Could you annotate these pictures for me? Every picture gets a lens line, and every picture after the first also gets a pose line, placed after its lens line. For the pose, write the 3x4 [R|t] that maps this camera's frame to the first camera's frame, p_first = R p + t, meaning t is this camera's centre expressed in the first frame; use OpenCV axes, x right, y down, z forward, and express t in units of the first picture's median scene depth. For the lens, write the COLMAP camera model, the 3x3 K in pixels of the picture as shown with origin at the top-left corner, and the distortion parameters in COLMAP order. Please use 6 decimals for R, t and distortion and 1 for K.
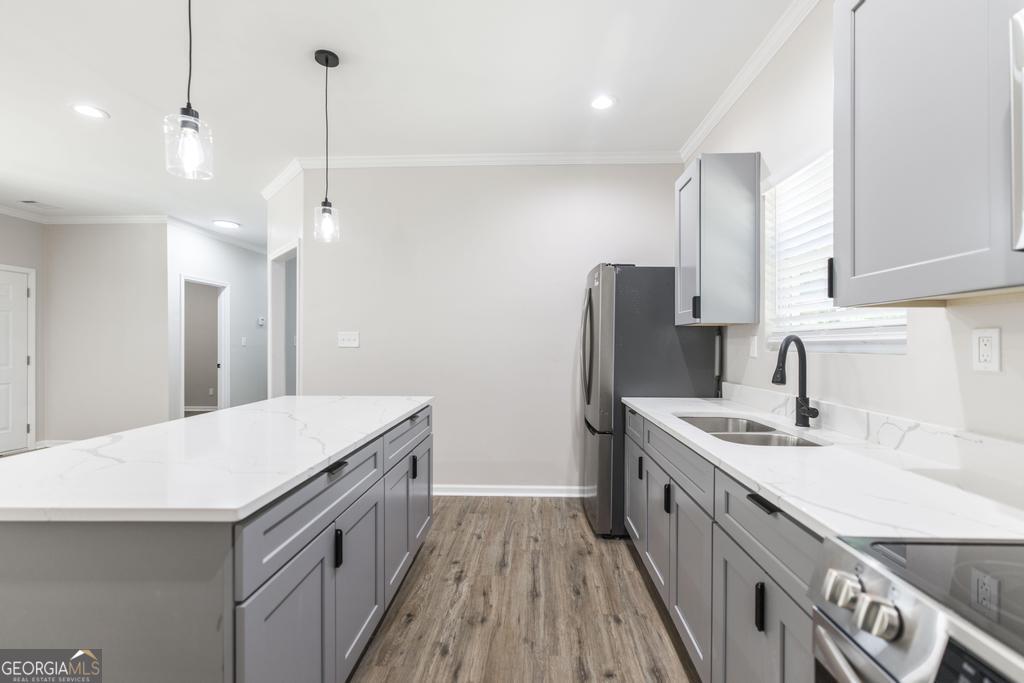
lens RADIAL K [[452.5, 0, 530.6], [0, 452.5, 341.9], [0, 0, 1]] dist [0.001035, 0.000307]
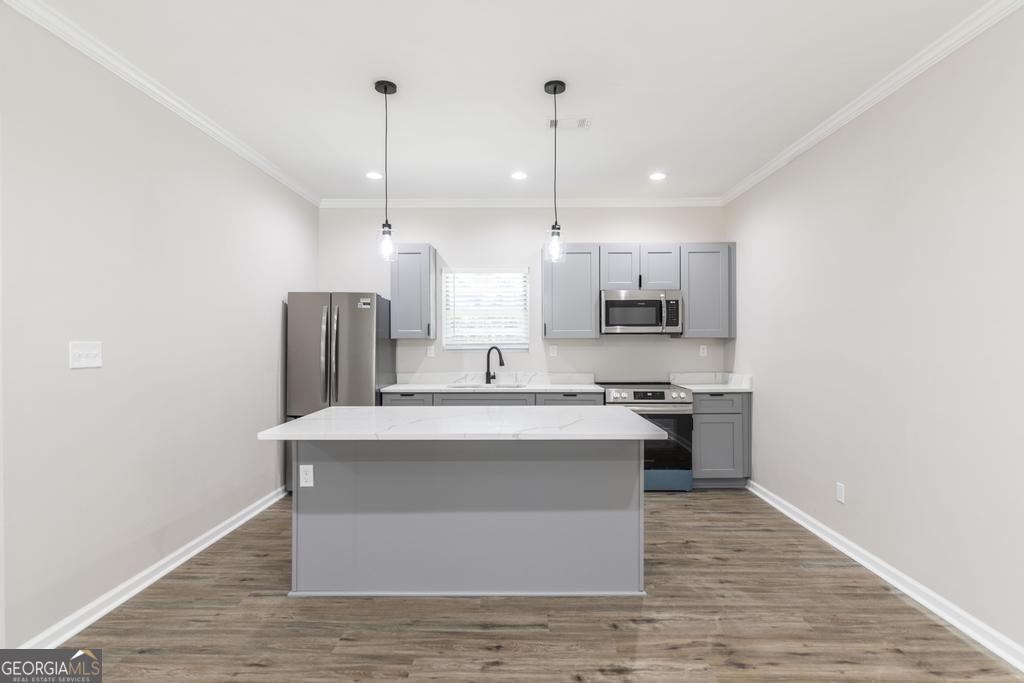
lens RADIAL K [[498.4, 0, 516.9], [0, 498.4, 342.9], [0, 0, 1]] dist [-0.000094, -0.000161]
pose [[-0.026746, -0.005901, 0.999625, -1.736360], [0.001195, 0.999982, 0.005935, -0.040352], [-0.999642, 0.001353, -0.026738, 0.773414]]
